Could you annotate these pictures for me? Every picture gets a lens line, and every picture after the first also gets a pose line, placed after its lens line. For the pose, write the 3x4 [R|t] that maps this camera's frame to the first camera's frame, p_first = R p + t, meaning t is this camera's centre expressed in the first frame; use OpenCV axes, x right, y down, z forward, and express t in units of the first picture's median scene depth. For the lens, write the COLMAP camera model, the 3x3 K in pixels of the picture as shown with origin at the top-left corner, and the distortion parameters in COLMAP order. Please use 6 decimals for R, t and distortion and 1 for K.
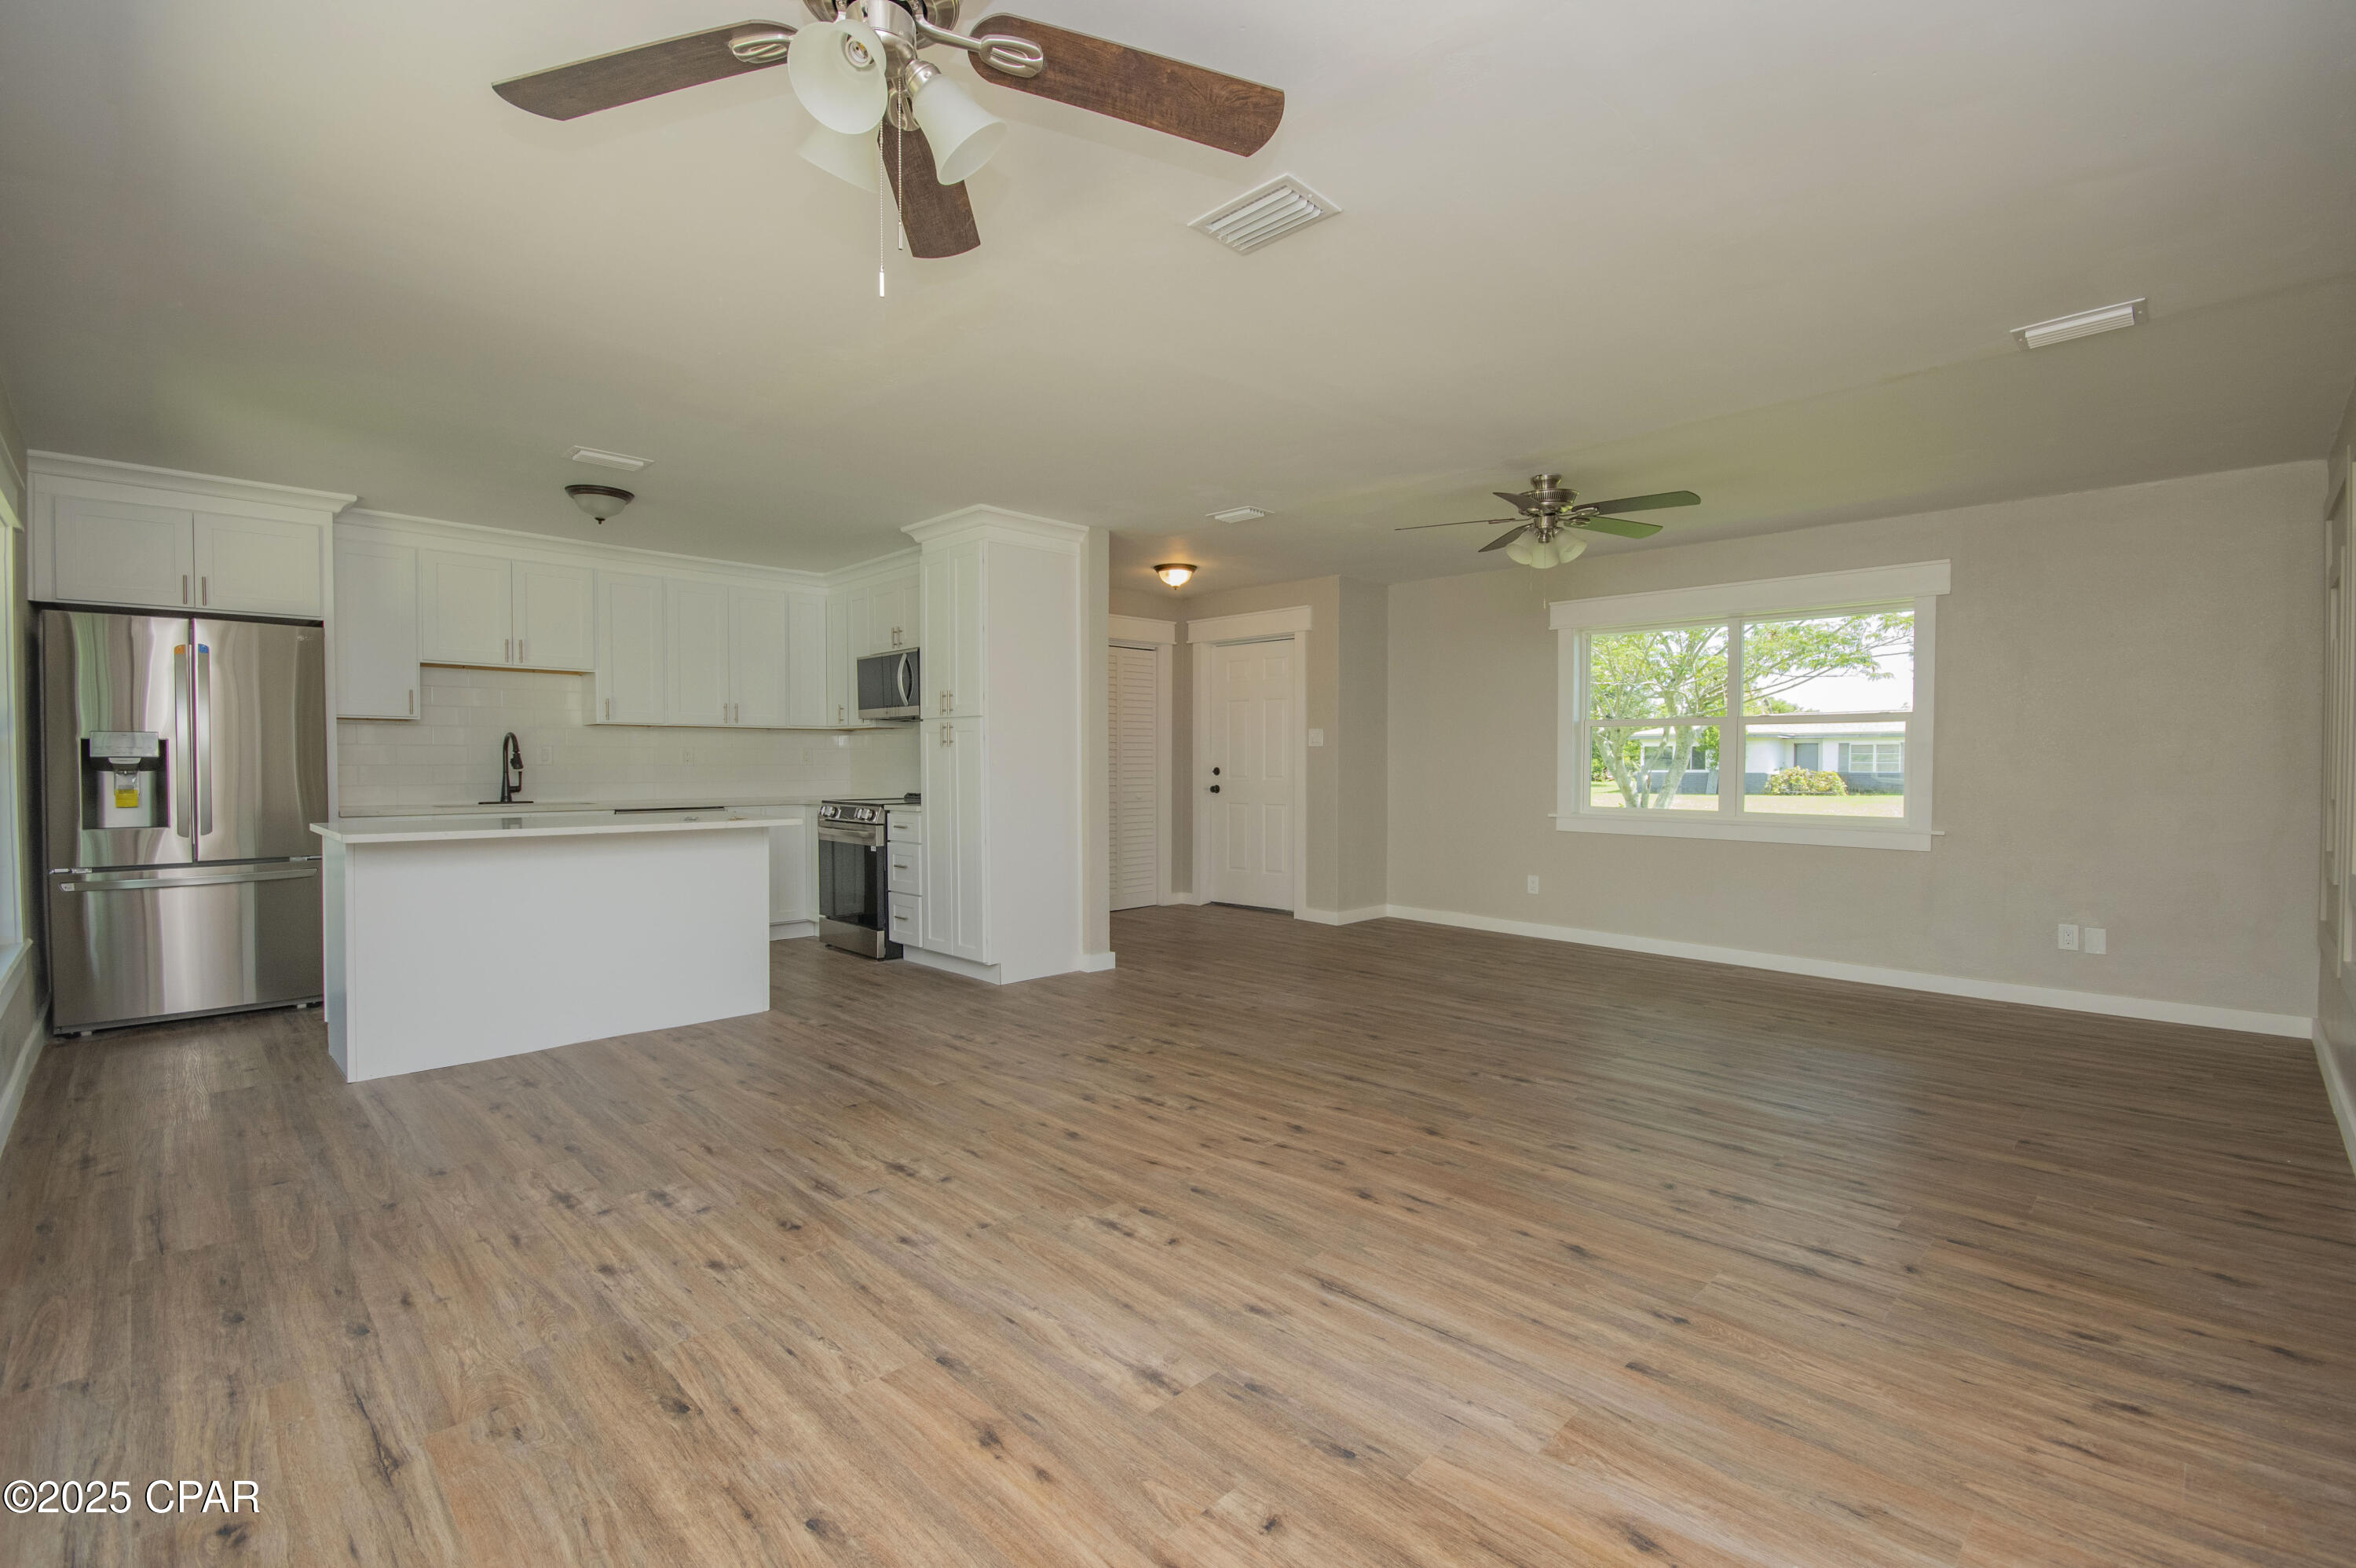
lens RADIAL K [[1031.5, 0, 1192.1], [0, 1031.5, 783.1], [0, 0, 1]] dist [0.012515, -0.012592]
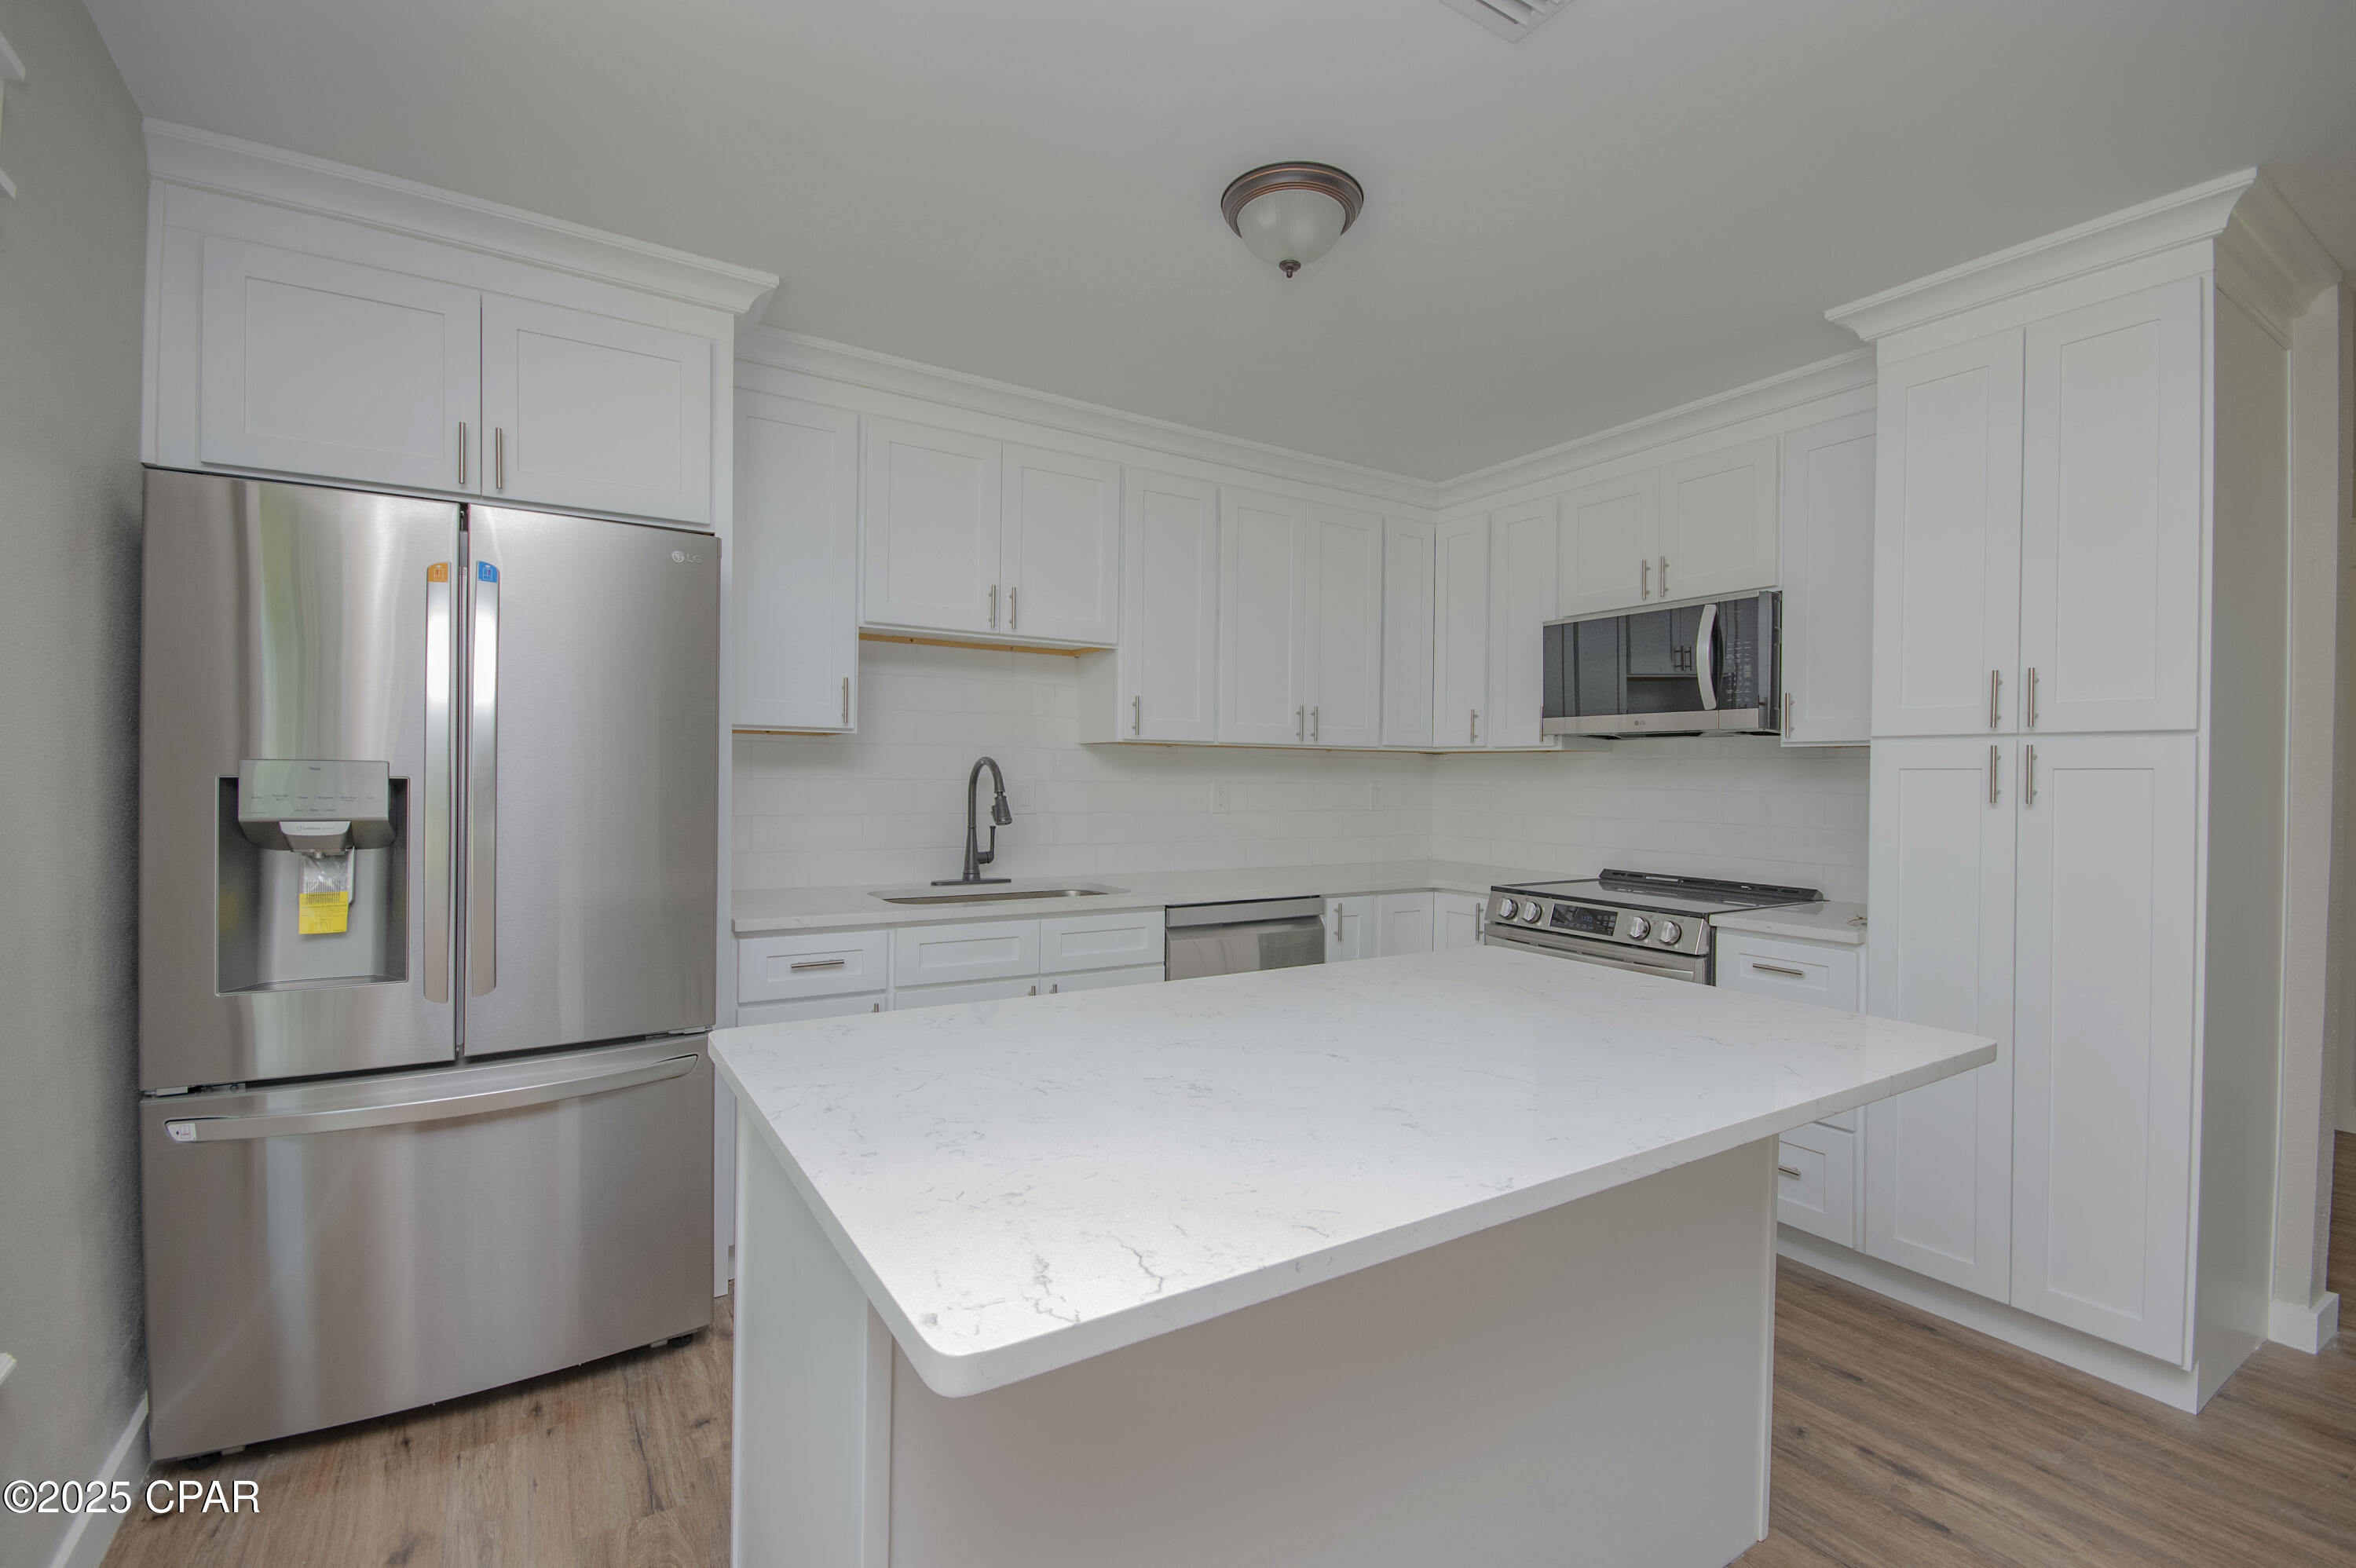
lens RADIAL K [[1031.5, 0, 1192.1], [0, 1031.5, 783.1], [0, 0, 1]] dist [0.012515, -0.012592]
pose [[0.976485, 0.014170, -0.215120, -0.656127], [-0.017352, 0.999766, -0.012911, -0.045890], [0.214886, 0.016340, 0.976502, 0.733767]]
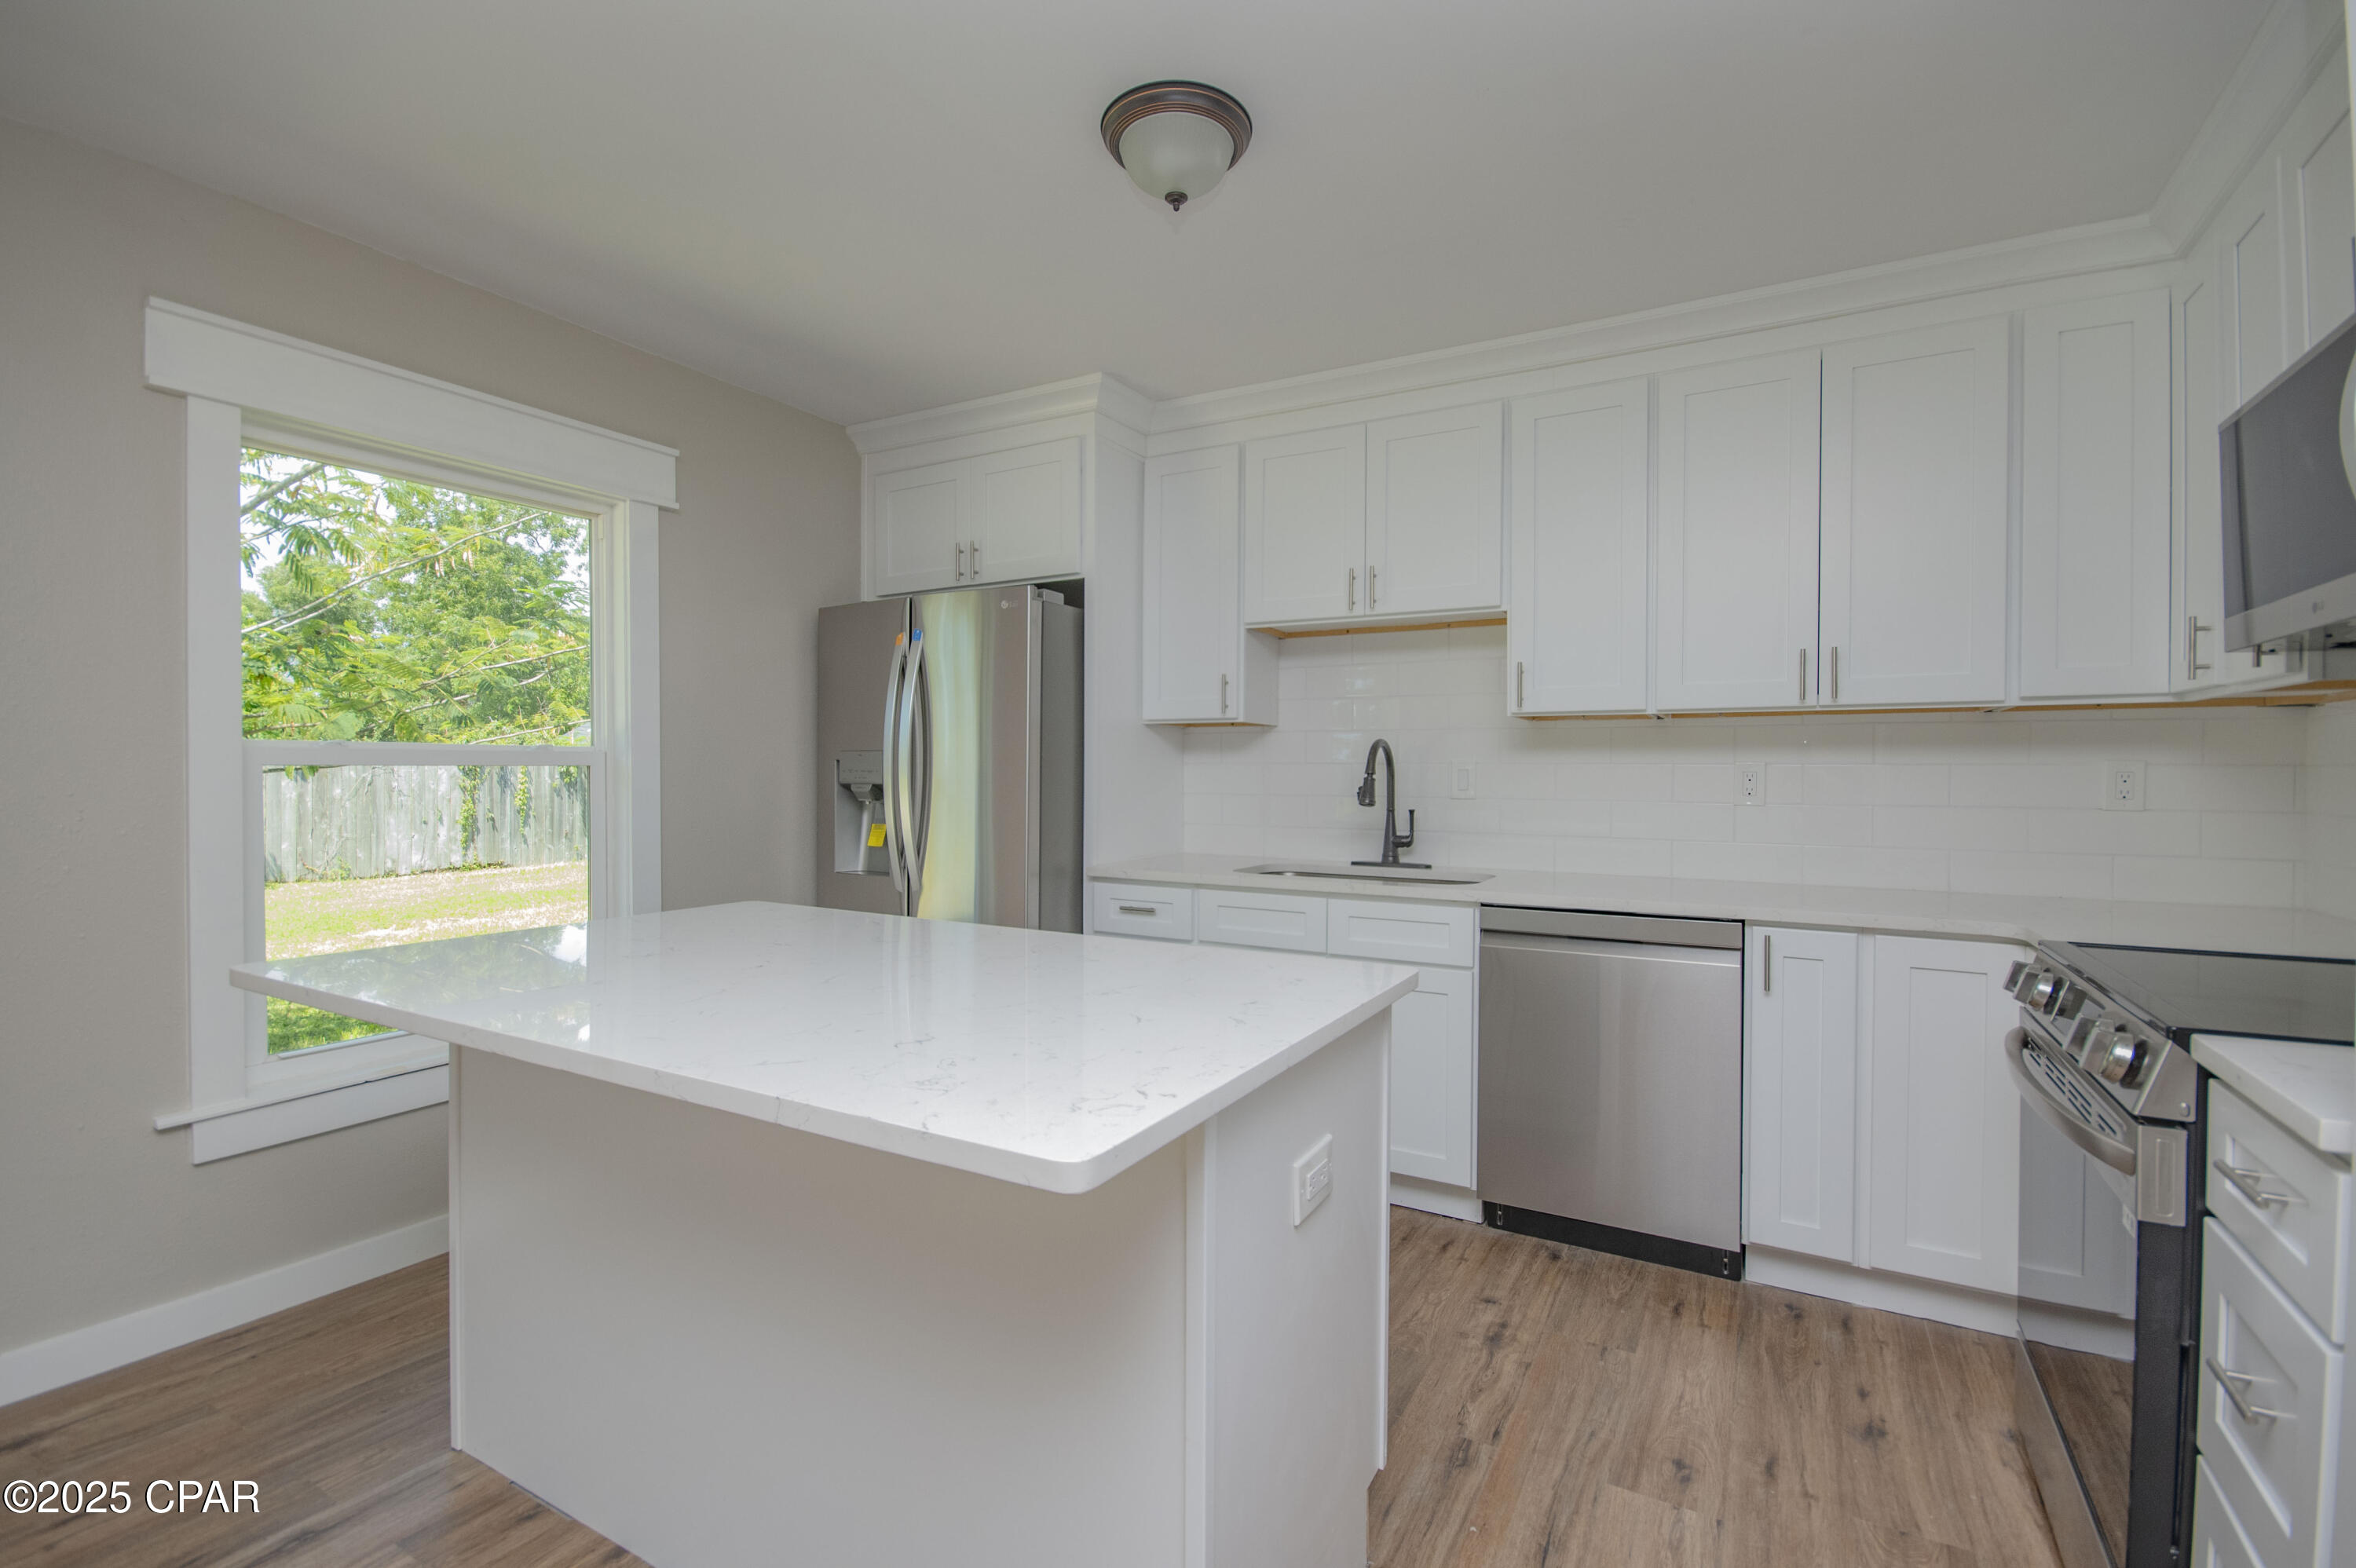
lens RADIAL K [[1031.5, 0, 1192.1], [0, 1031.5, 783.1], [0, 0, 1]] dist [0.012515, -0.012592]
pose [[0.268535, 0.012270, -0.963192, -0.231629], [-0.024895, 0.999673, 0.005795, -0.040452], [0.962948, 0.022423, 0.268753, 1.146549]]
